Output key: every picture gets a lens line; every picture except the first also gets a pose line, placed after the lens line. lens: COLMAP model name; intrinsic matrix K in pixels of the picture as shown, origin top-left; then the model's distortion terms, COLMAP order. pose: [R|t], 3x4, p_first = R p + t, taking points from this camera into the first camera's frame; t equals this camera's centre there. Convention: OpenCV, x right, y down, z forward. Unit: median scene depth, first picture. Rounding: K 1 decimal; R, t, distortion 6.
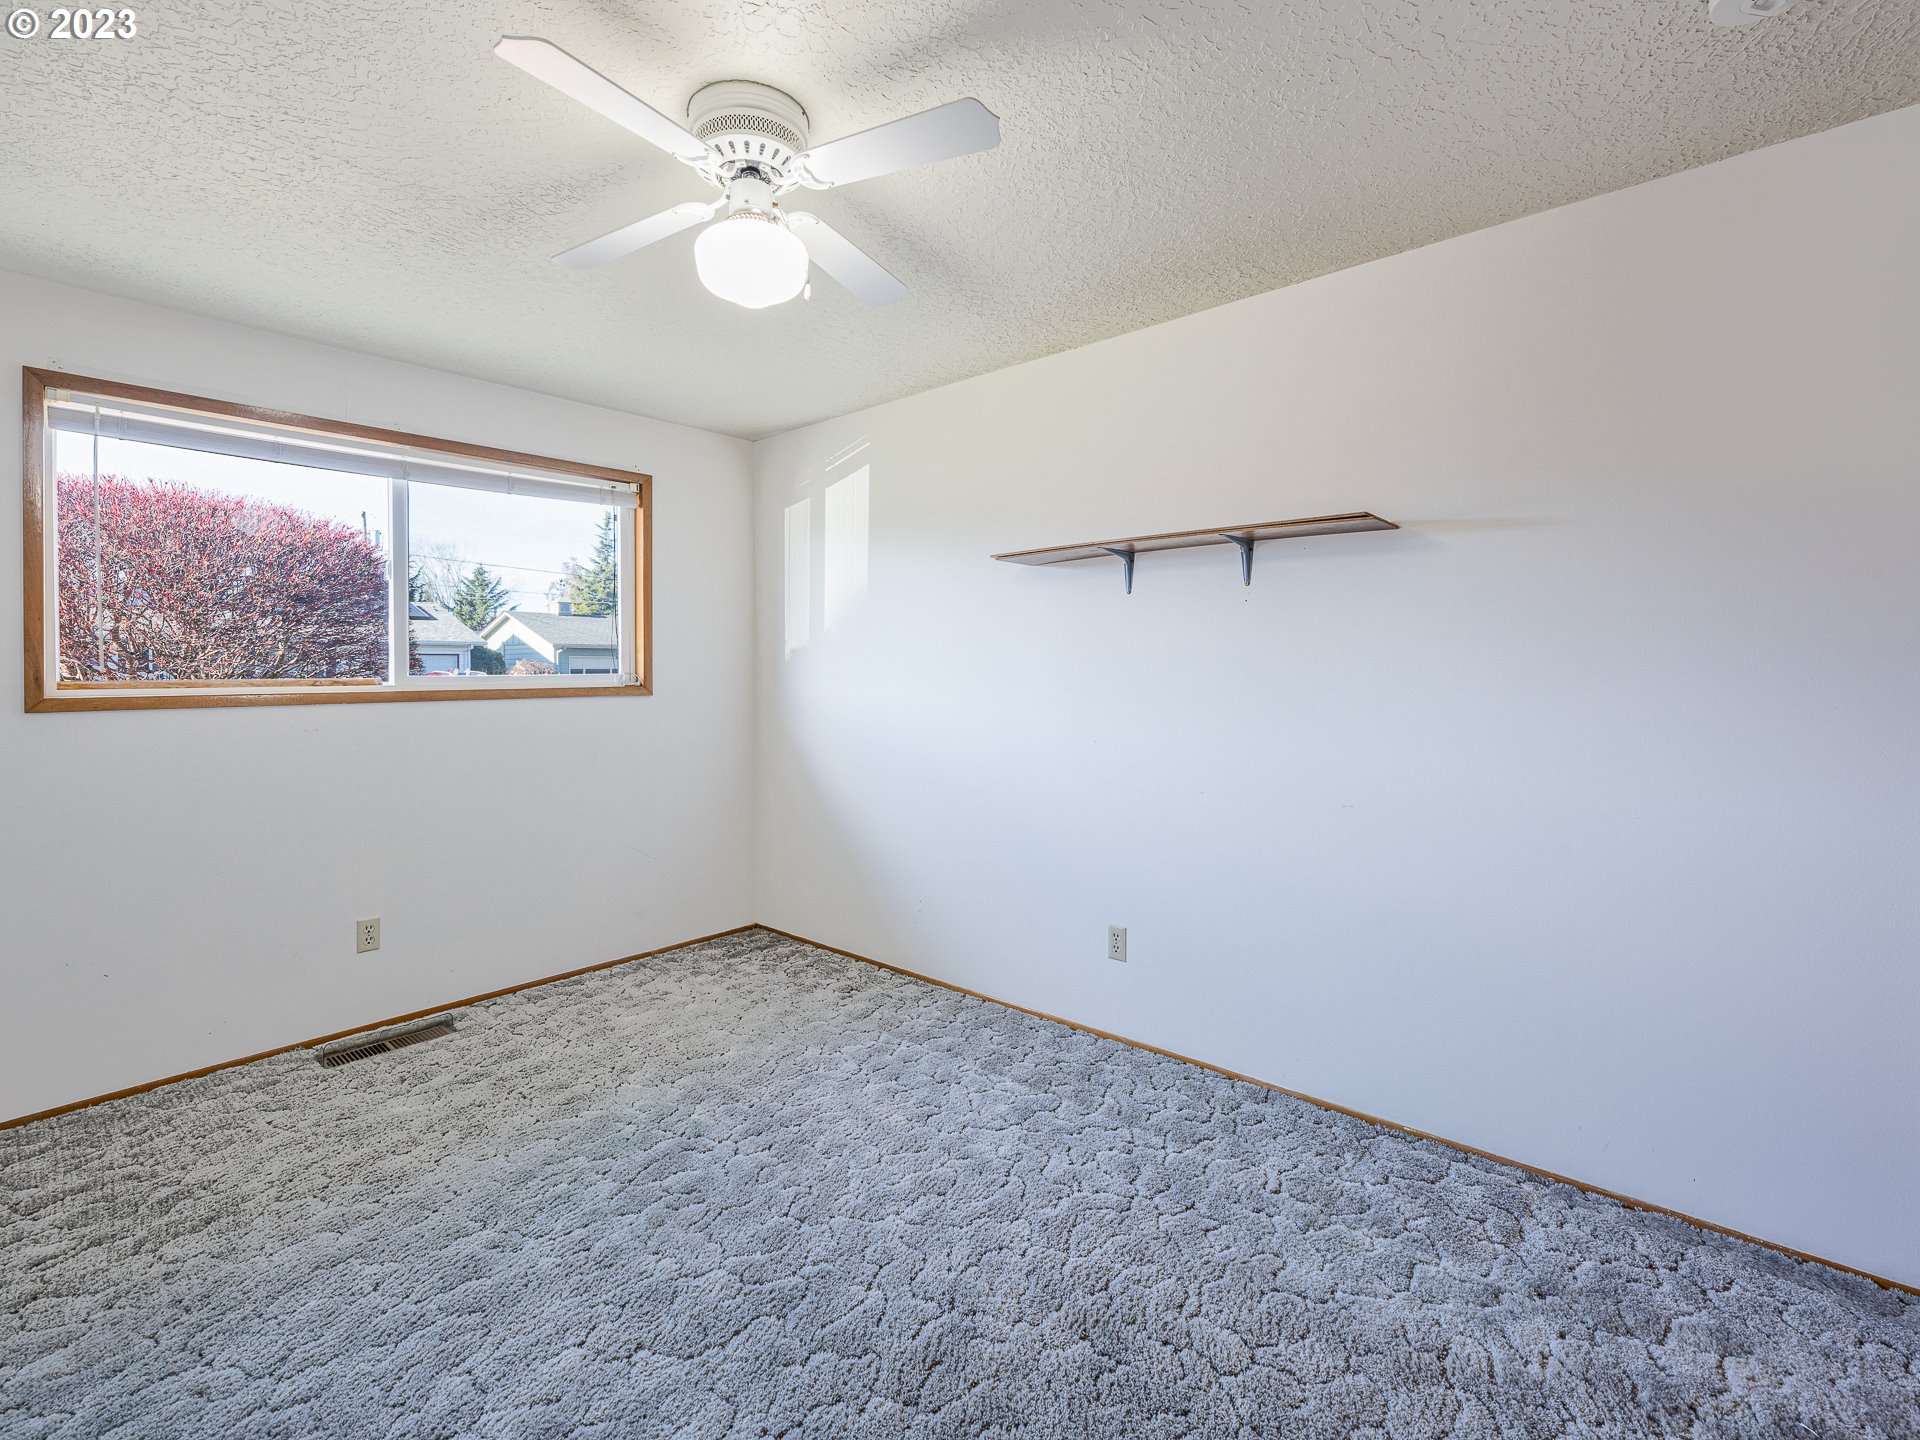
lens RADIAL K [[871.9, 0, 956.4], [0, 871.9, 689.1], [0, 0, 1]] dist [-0.000177, -0.000276]
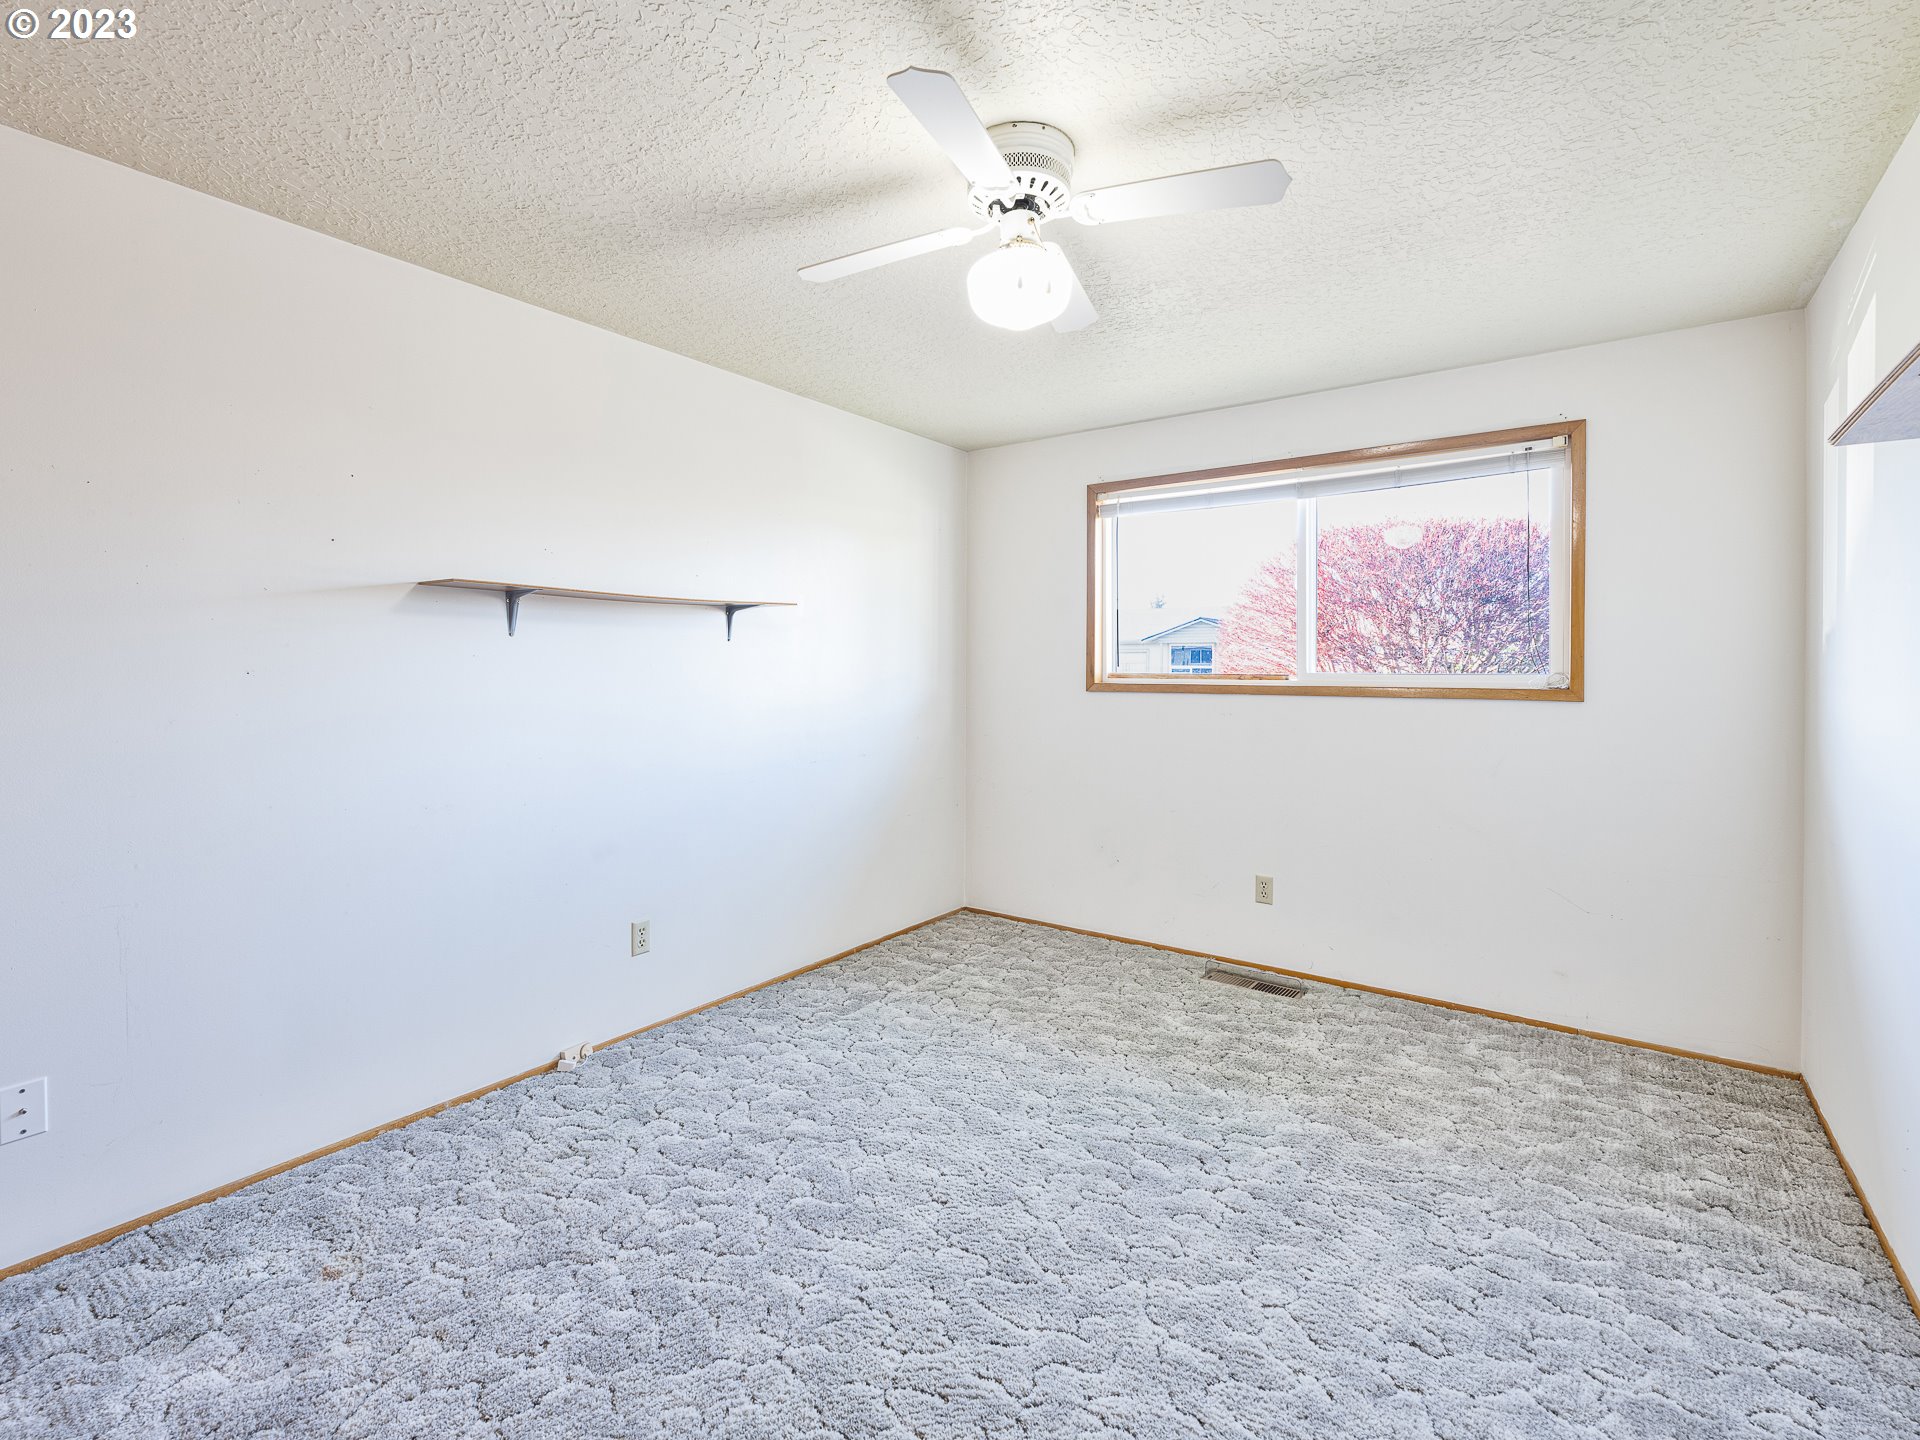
lens RADIAL K [[871.9, 0, 956.4], [0, 871.9, 689.1], [0, 0, 1]] dist [-0.000177, -0.000276]
pose [[0.101652, 0.031374, -0.994325, 0.508263], [-0.025893, 0.999247, 0.028882, -0.016909], [0.994483, 0.022810, 0.102388, 0.504826]]
